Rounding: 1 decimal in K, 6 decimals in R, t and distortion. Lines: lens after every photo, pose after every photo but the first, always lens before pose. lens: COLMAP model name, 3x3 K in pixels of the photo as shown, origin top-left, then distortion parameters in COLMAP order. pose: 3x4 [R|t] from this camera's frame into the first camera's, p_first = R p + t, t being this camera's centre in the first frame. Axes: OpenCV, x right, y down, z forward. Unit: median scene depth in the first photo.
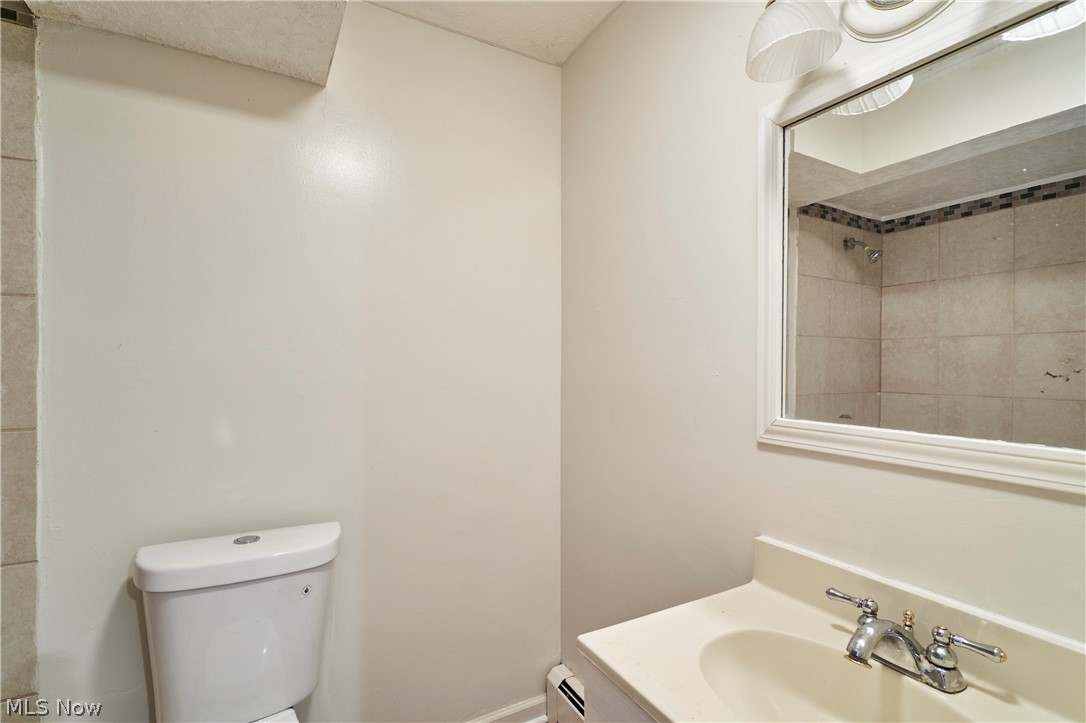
lens RADIAL K [[502.4, 0, 543.6], [0, 502.4, 364.0], [0, 0, 1]] dist [-0.000036, 0.000776]
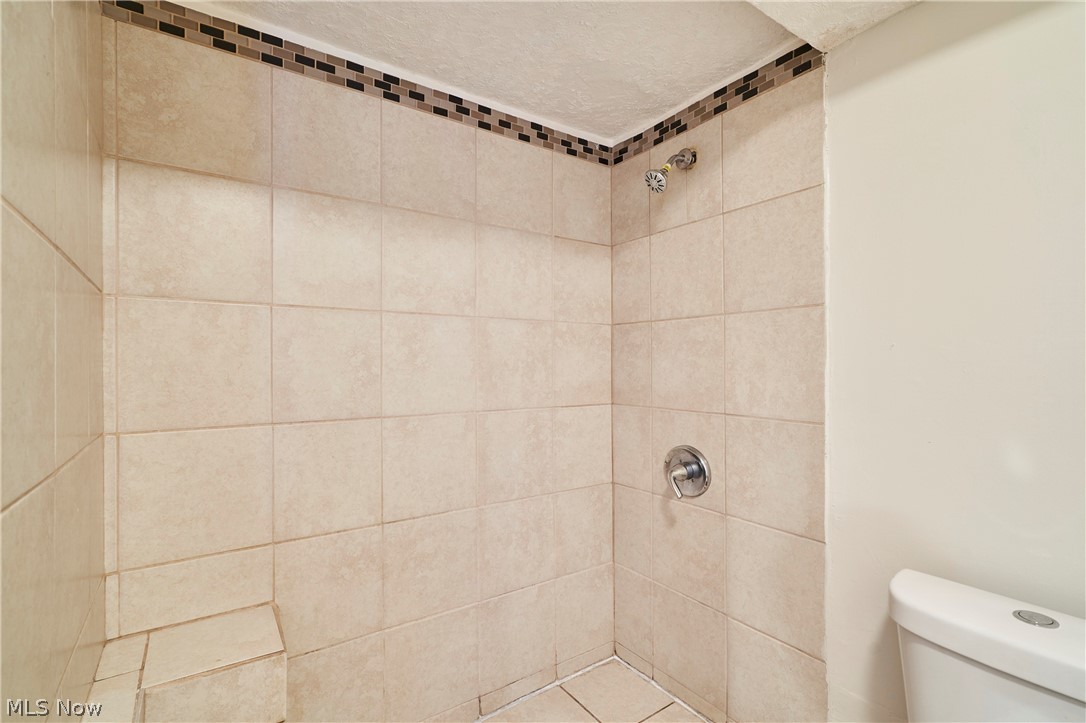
lens RADIAL K [[502.4, 0, 543.7], [0, 502.4, 365.5], [0, 0, 1]] dist [-0.000036, 0.000776]
pose [[0.091927, -0.000332, -0.995766, 0.041060], [0.002518, 0.999997, -0.000101, -0.001853], [0.995763, -0.002498, 0.091927, 0.279686]]
